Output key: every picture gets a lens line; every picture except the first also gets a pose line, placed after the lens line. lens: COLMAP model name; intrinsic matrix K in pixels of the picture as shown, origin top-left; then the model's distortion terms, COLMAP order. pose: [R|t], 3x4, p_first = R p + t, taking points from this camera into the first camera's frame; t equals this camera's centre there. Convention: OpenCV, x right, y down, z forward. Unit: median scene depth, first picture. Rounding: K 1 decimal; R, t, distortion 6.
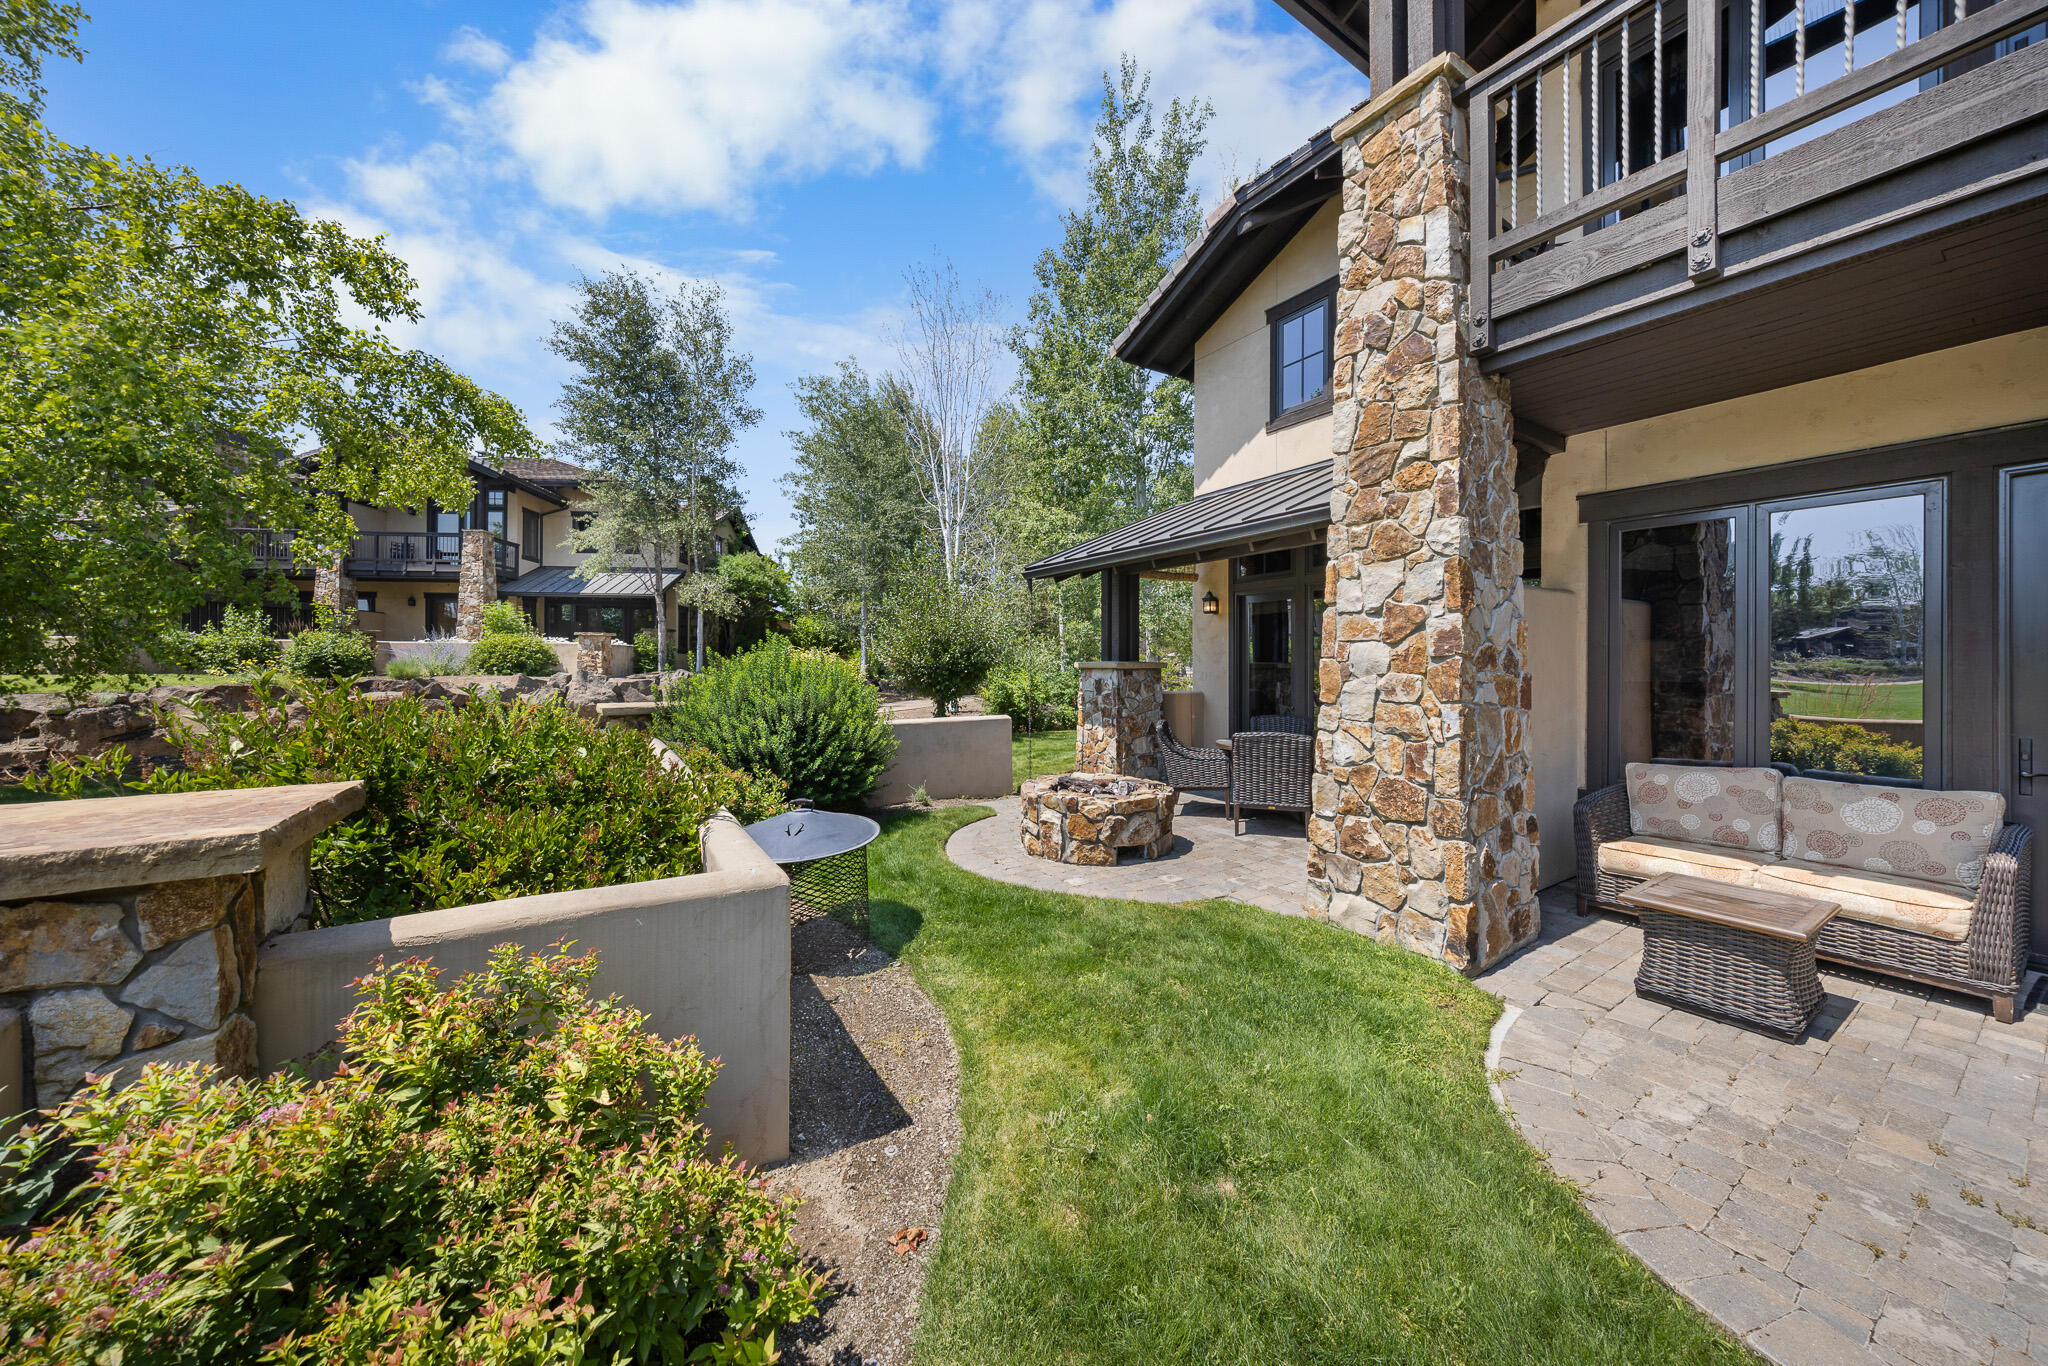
lens RADIAL K [[699.3, 0, 1023.2], [0, 699.3, 665.9], [0, 0, 1]] dist [-0.000962, -0.000018]
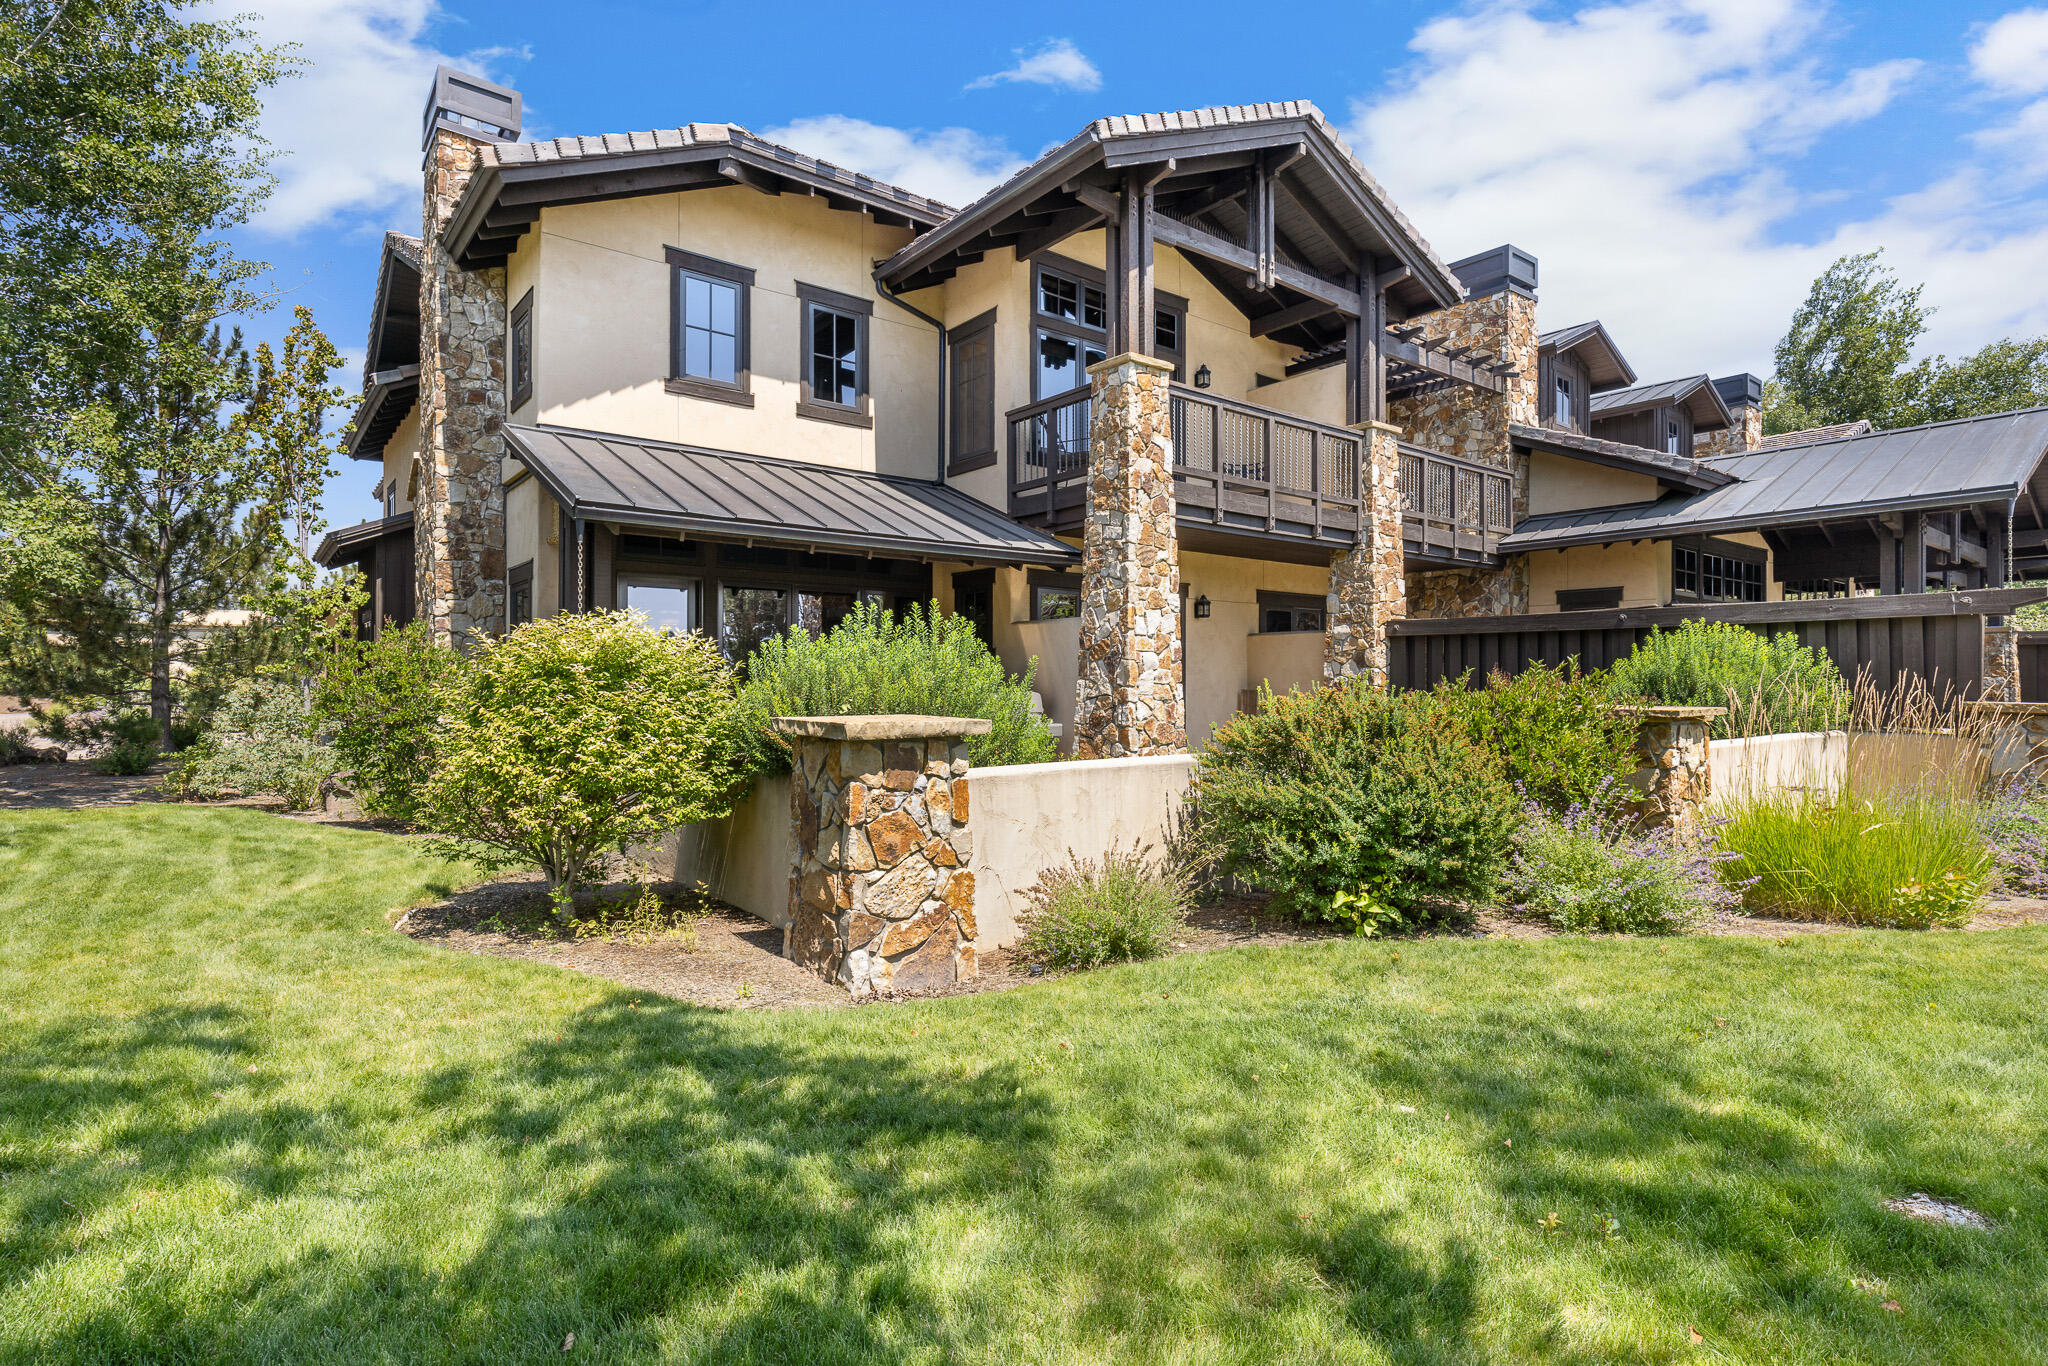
lens RADIAL K [[1043.7, 0, 1023.5], [0, 1043.7, 690.4], [0, 0, 1]] dist [0.001488, 0.000032]
pose [[-0.095703, -0.001878, 0.995408, -2.270206], [-0.004326, 0.999990, 0.001470, 0.065598], [-0.995401, -0.004165, -0.095710, 1.632507]]
